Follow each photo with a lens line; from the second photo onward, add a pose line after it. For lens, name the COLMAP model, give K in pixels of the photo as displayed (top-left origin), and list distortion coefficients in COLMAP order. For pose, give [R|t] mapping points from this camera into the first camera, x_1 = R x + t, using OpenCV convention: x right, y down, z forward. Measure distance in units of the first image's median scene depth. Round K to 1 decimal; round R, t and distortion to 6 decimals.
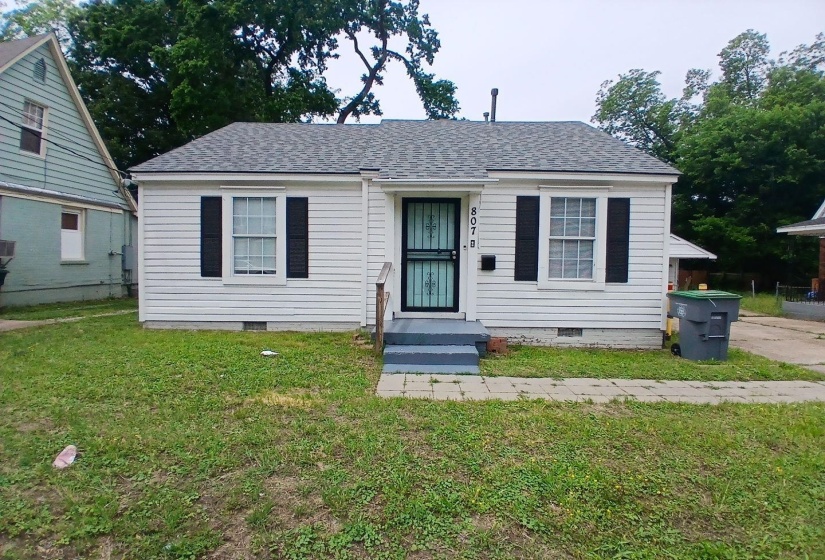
lens RADIAL K [[409.9, 0, 417.1], [0, 409.9, 275.1], [0, 0, 1]] dist [-0.000487, -0.046566]
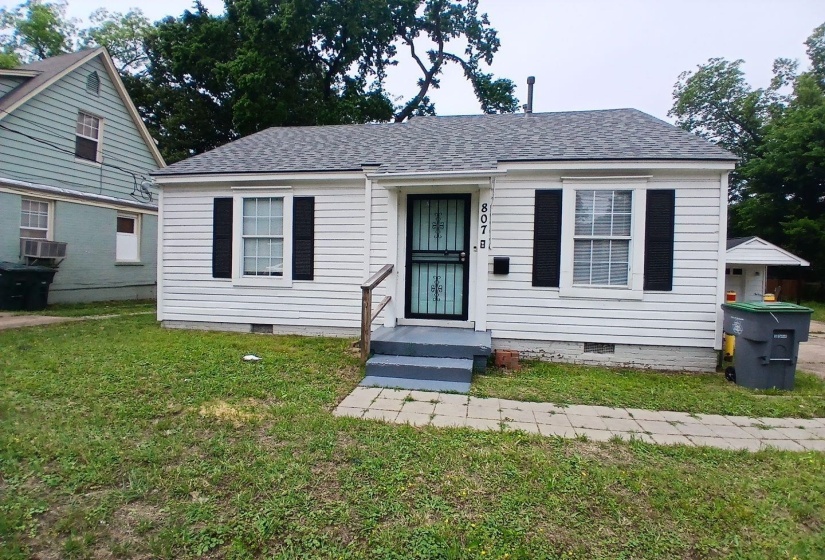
lens RADIAL K [[409.9, 0, 417.1], [0, 409.9, 275.1], [0, 0, 1]] dist [-0.000487, -0.046566]
pose [[0.986489, 0.011201, -0.163442, 0.130707], [-0.013415, 0.999832, -0.012451, 0.003407], [0.163275, 0.014475, 0.986474, 0.090637]]
